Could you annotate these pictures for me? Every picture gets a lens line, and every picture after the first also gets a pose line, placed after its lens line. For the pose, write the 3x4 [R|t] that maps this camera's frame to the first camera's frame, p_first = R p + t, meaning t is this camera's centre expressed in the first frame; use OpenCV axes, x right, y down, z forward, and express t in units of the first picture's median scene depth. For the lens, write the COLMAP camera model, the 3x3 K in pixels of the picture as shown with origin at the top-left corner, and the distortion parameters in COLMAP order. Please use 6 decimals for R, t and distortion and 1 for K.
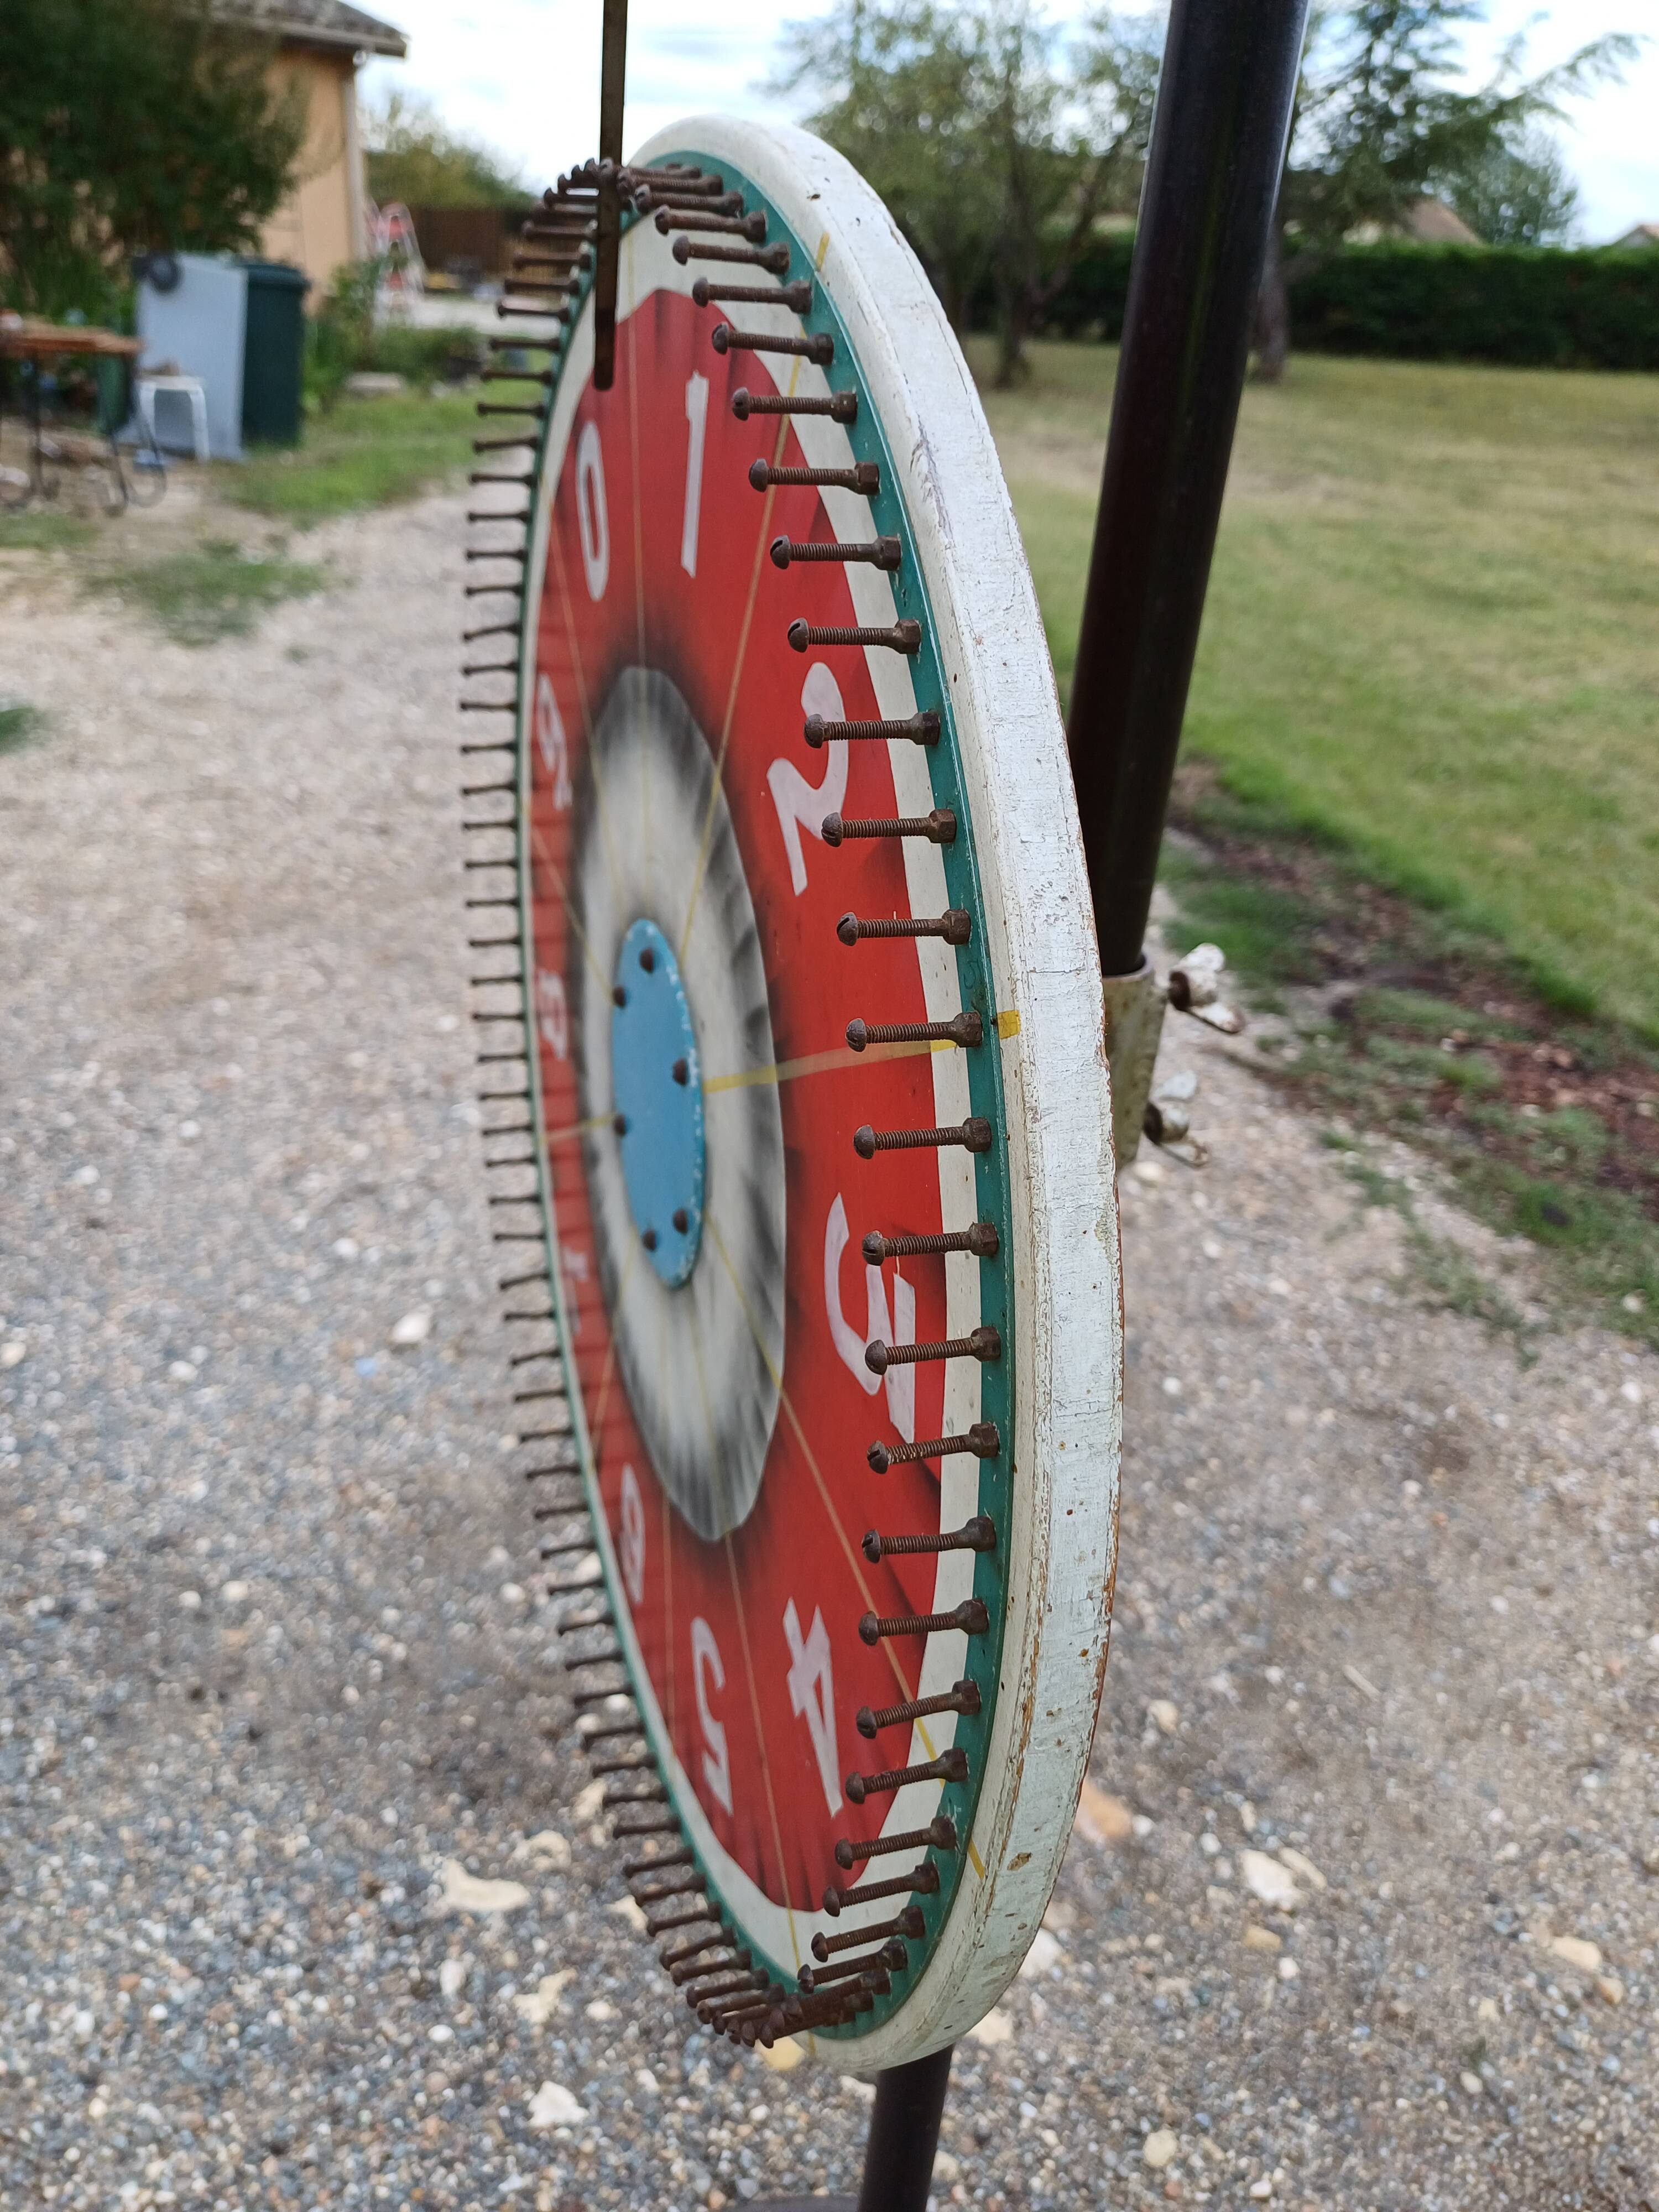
lens RADIAL K [[1684.1, 0, 805.8], [0, 1684.1, 1066.9], [0, 0, 1]] dist [0.044389, -0.046993]
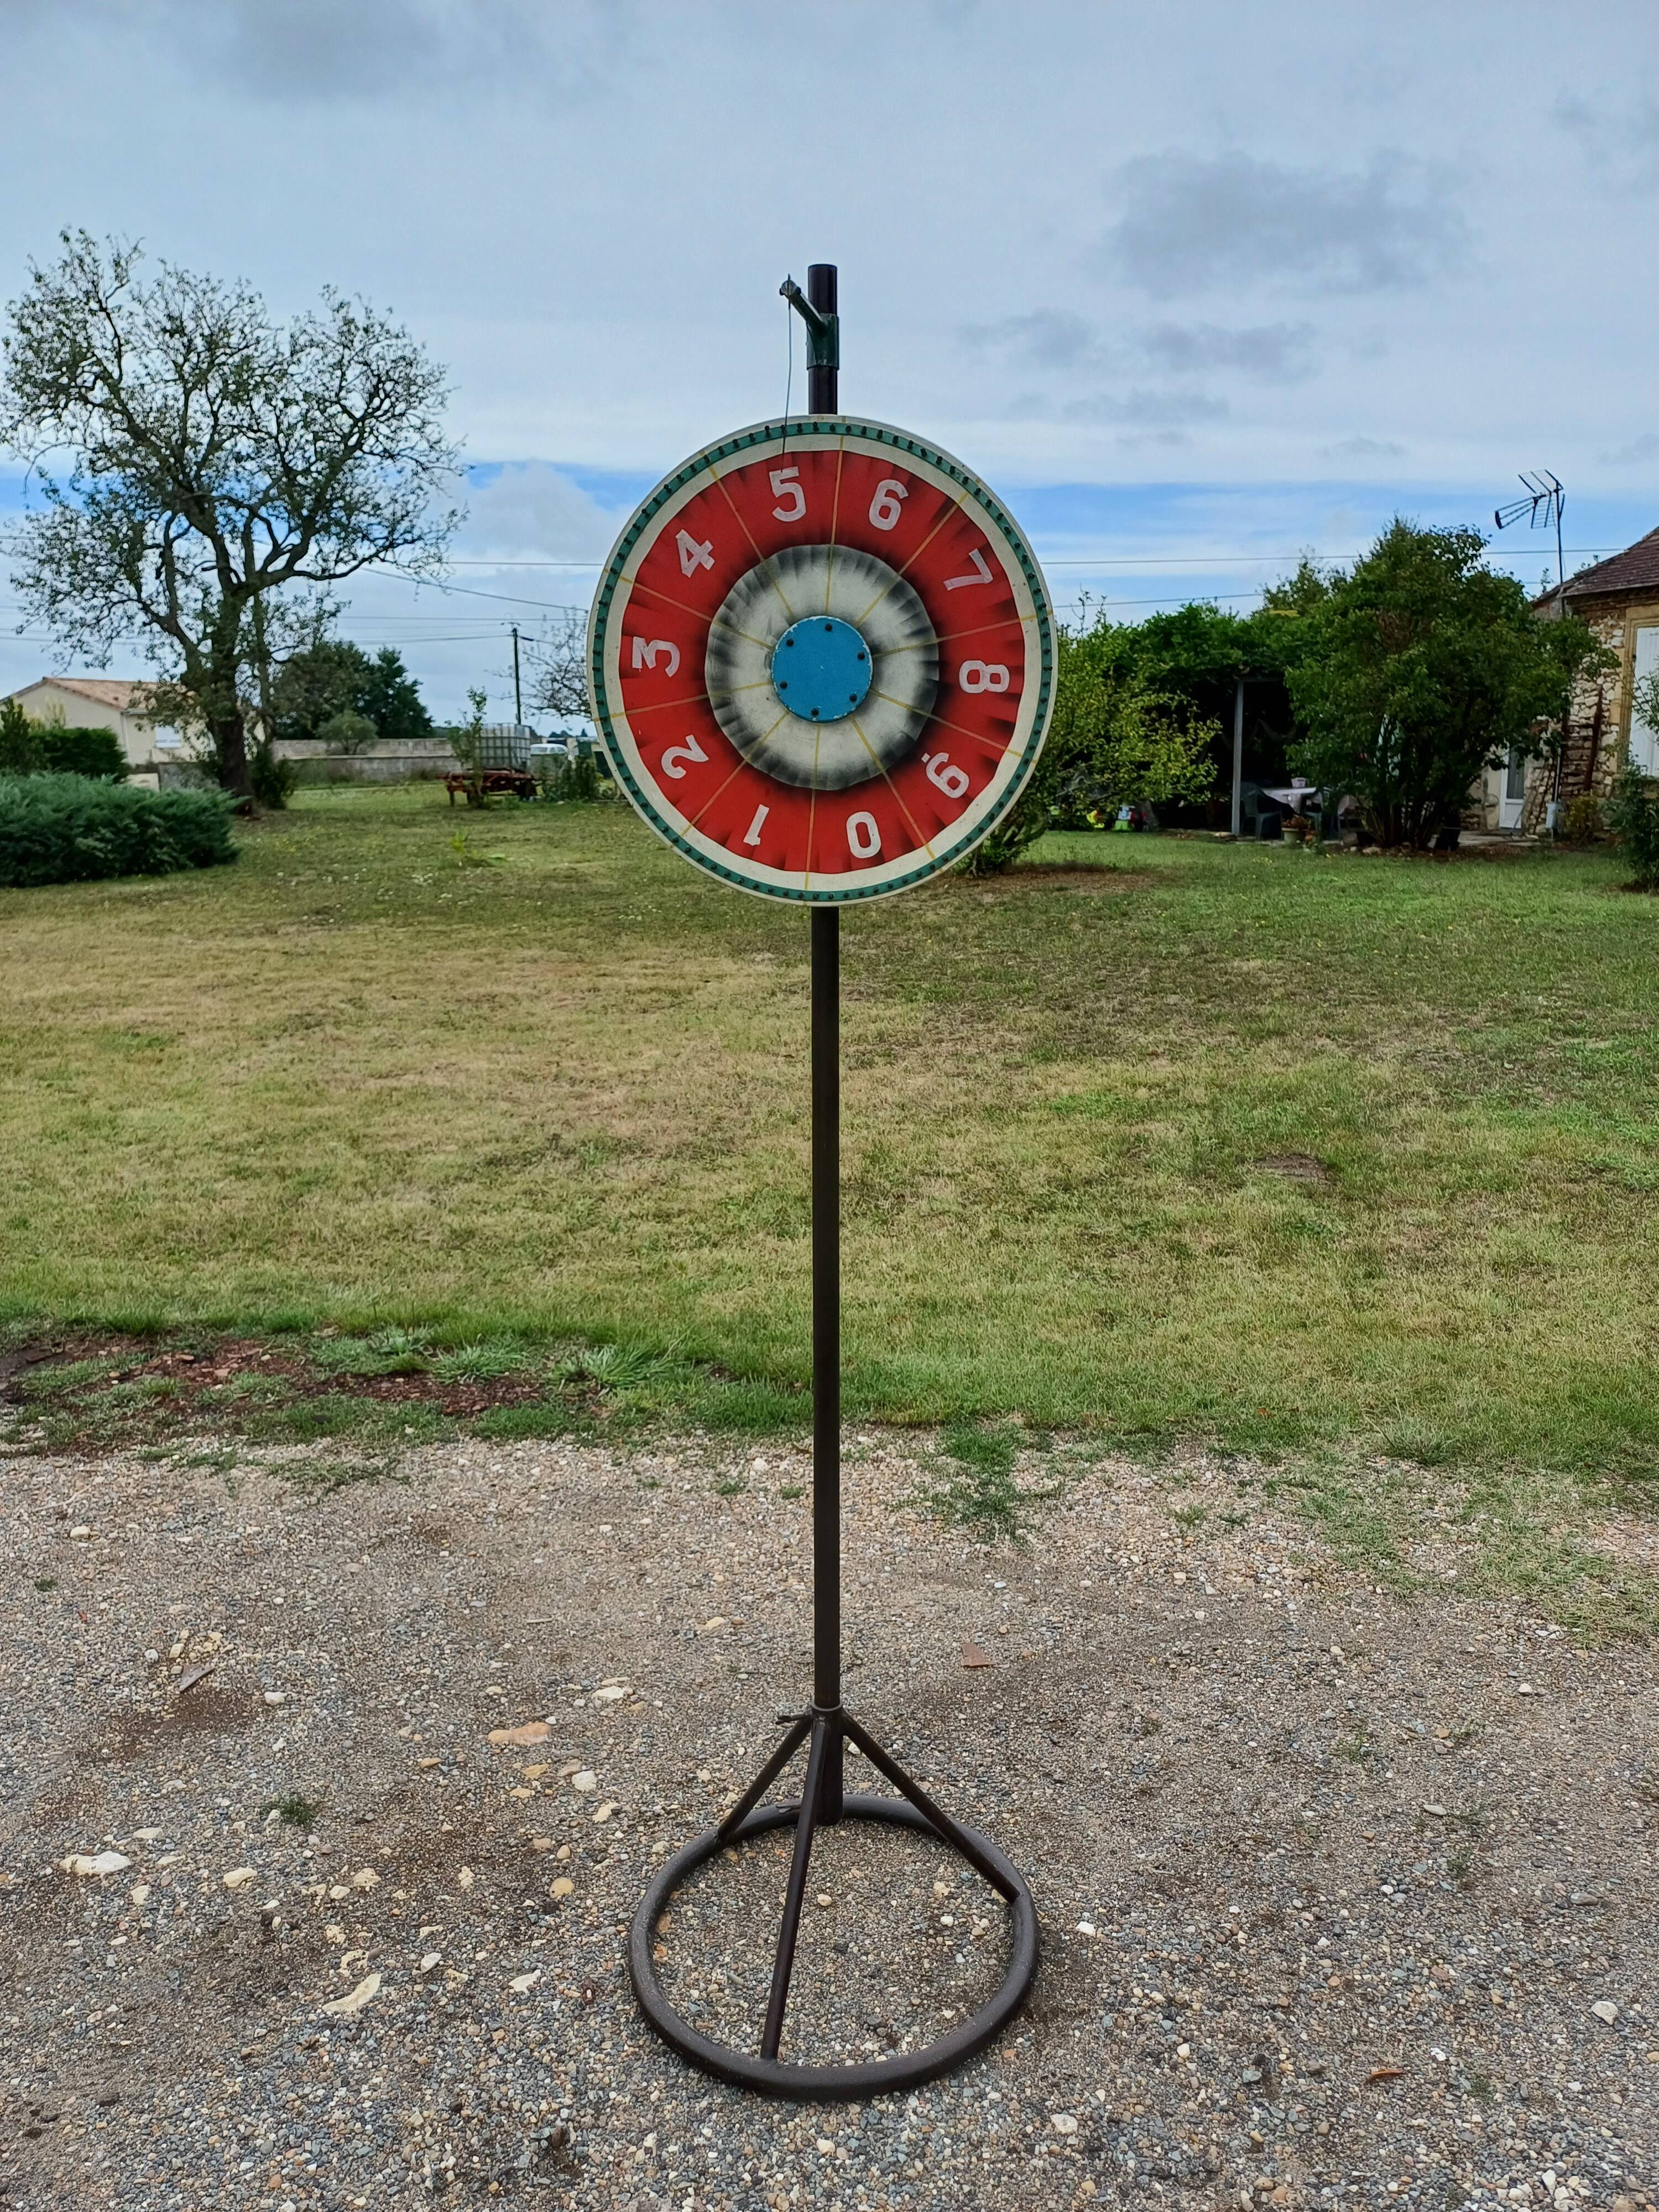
lens RADIAL K [[1662.8, 0, 858.5], [0, 1662.8, 1088.2], [0, 0, 1]] dist [0.078477, -0.098092]
pose [[0.363425, -0.237008, 0.900971, -1.001067], [0.428560, 0.901229, 0.064207, -0.104031], [-0.827199, 0.362786, 0.429101, -0.217019]]
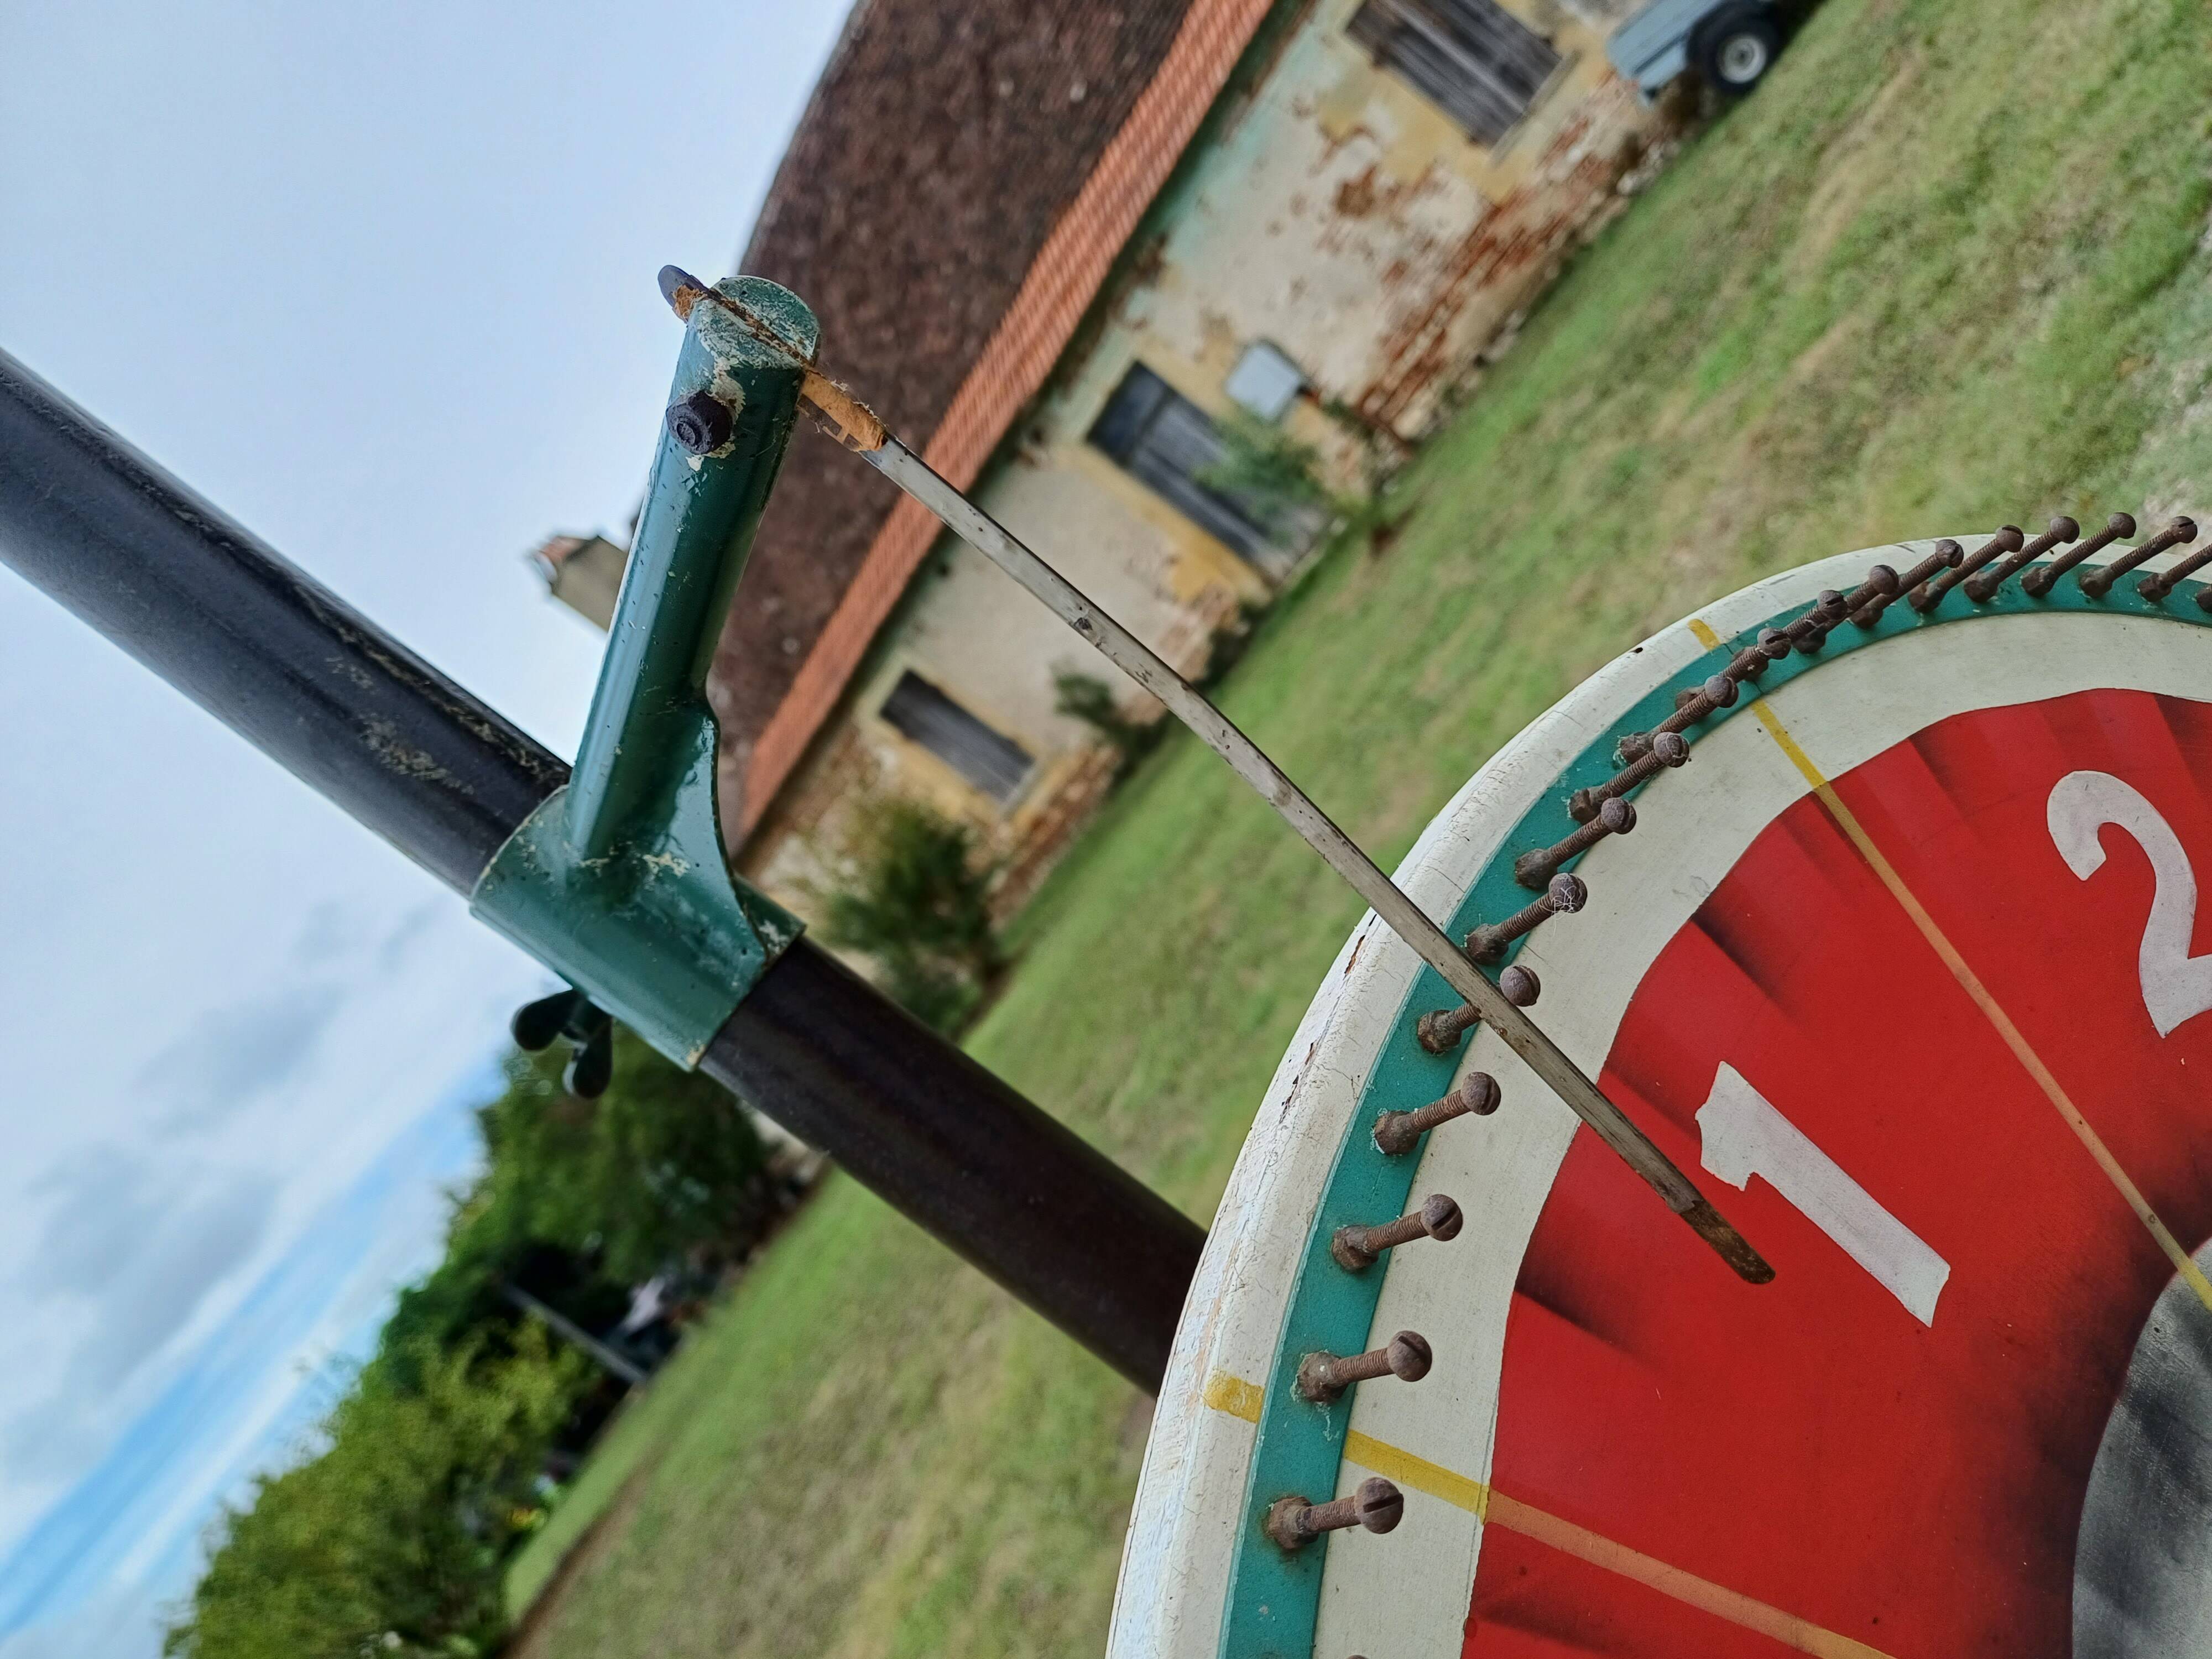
lens RADIAL K [[1684.1, 0, 1106.0], [0, 1684.1, 829.5], [0, 0, 1]] dist [0.044389, -0.046993]
pose [[-0.256803, 0.146495, 0.955297, -0.143222], [0.952760, 0.204236, 0.224802, -0.179684], [-0.162174, 0.967898, -0.192023, 0.251589]]
